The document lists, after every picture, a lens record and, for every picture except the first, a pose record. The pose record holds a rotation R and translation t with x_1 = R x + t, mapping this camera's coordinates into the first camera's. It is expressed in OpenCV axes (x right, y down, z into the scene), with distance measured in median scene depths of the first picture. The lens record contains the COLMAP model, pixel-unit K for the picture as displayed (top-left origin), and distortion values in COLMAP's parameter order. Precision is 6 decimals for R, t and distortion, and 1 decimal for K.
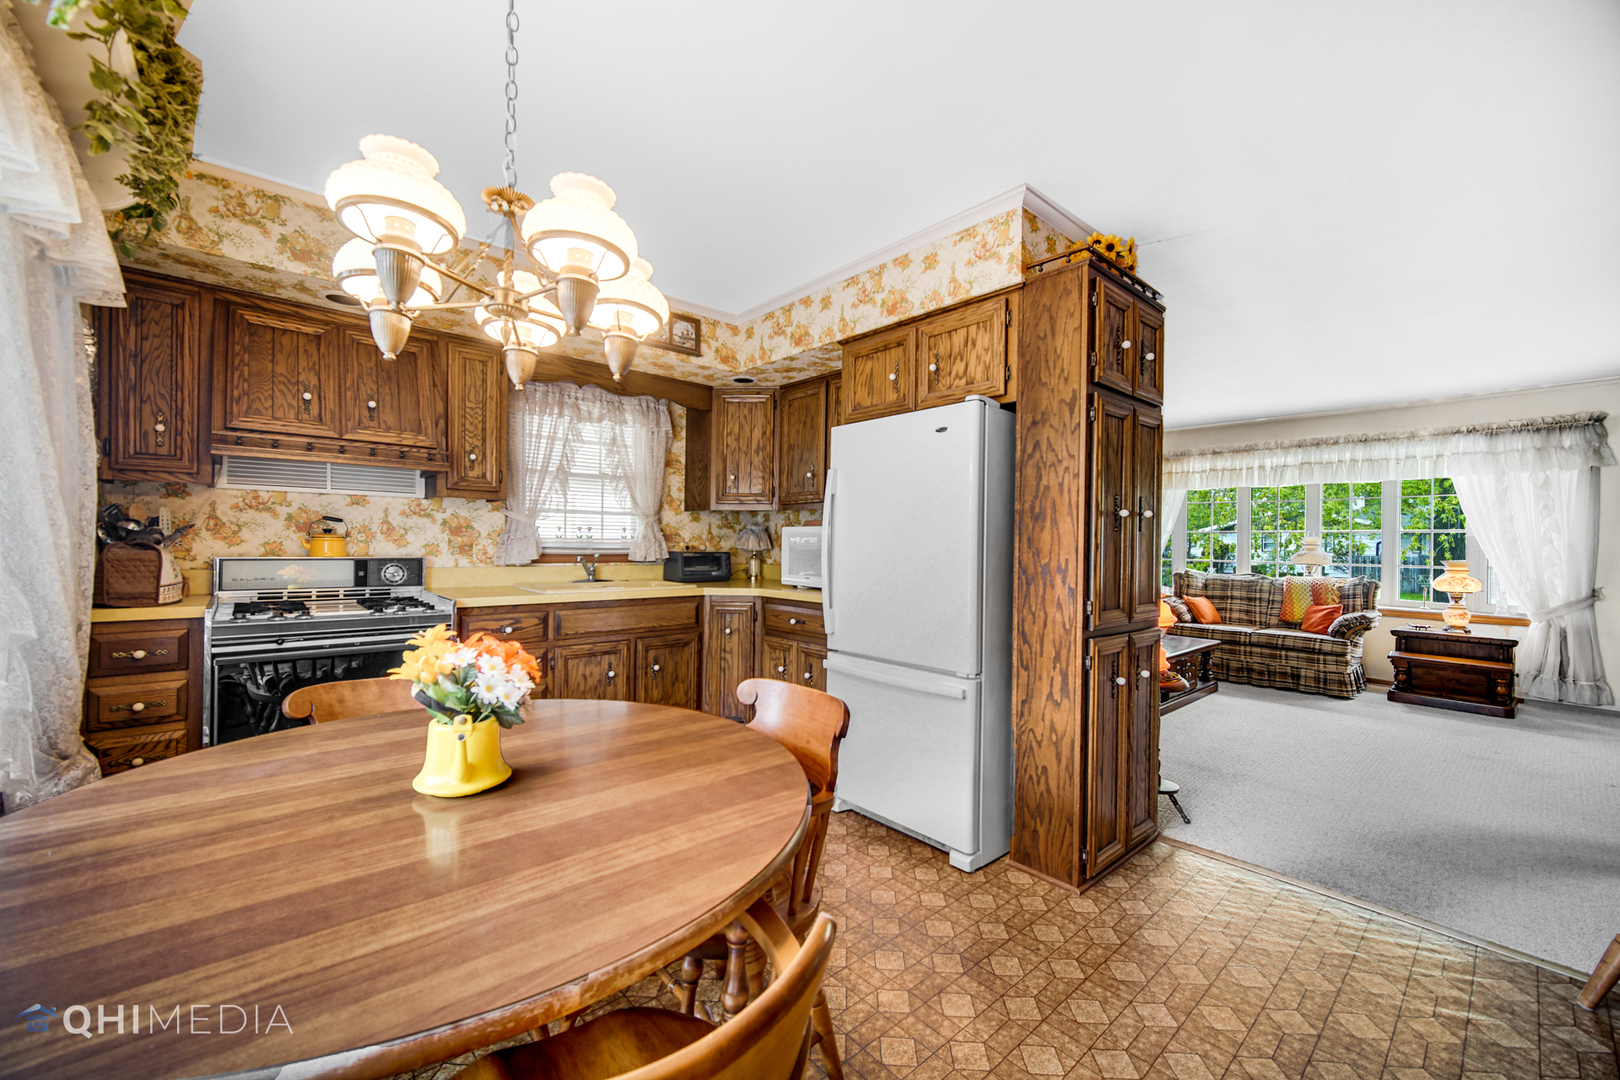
lens RADIAL K [[639.0, 0, 801.1], [0, 639.0, 543.8], [0, 0, 1]] dist [-0.000607, 0.000529]
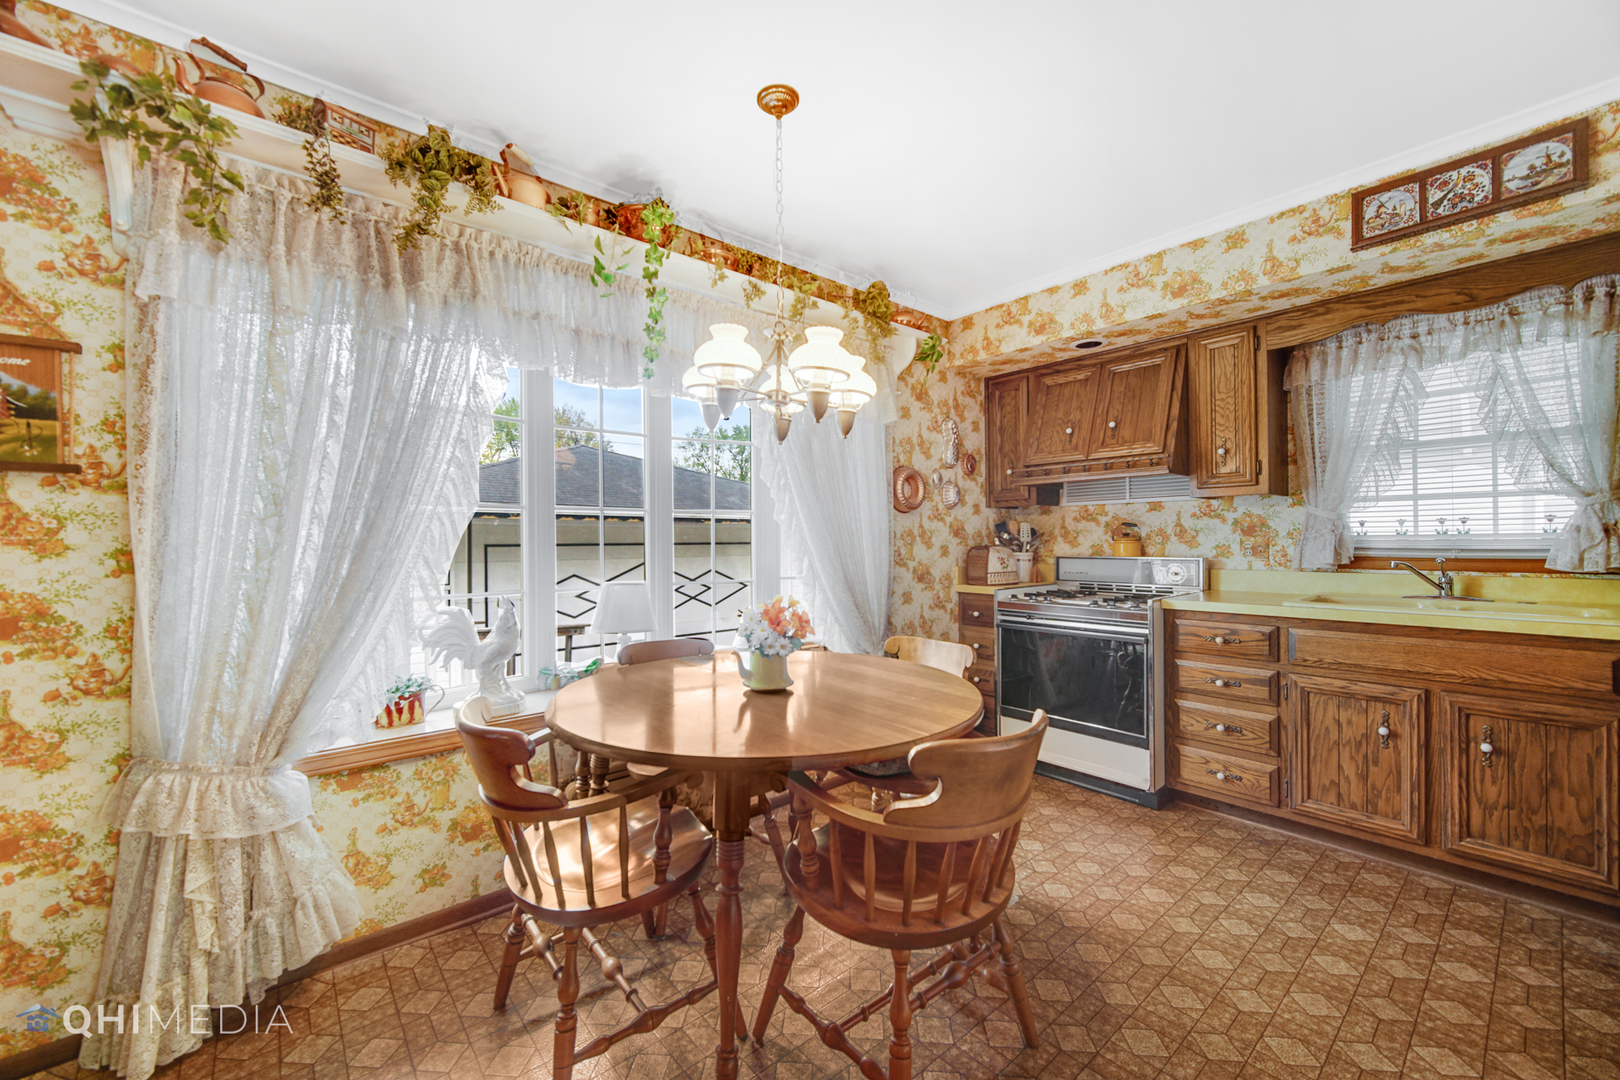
lens RADIAL K [[639.0, 0, 801.1], [0, 639.0, 543.8], [0, 0, 1]] dist [-0.000607, 0.000529]
pose [[-0.018459, -0.008125, -0.999797, 0.386737], [0.008041, 0.999933, -0.008275, 0.001253], [0.999797, -0.008192, -0.018392, 0.364107]]
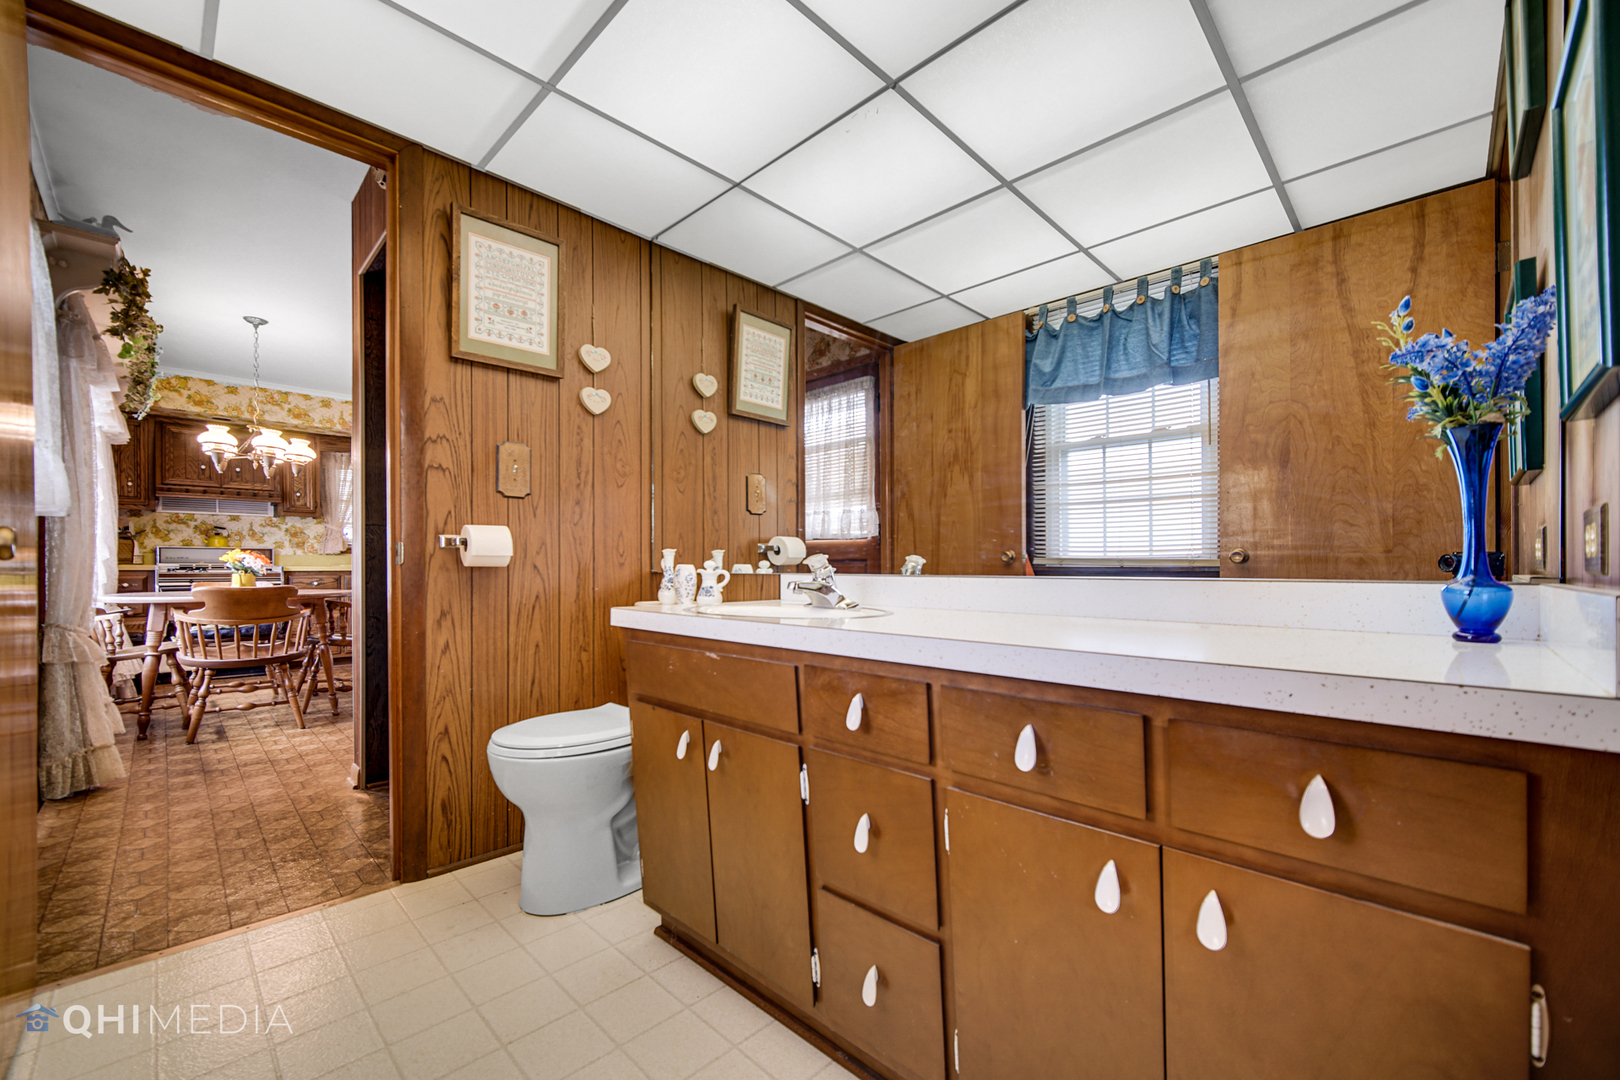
lens RADIAL K [[646.6, 0, 803.0], [0, 646.6, 569.0], [0, 0, 1]] dist [-0.002024, -0.000127]
pose [[0.997461, -0.015170, 0.069582, 0.758155], [0.014885, 0.999879, 0.004618, 0.088317], [-0.069644, -0.003571, 0.997566, -0.912974]]
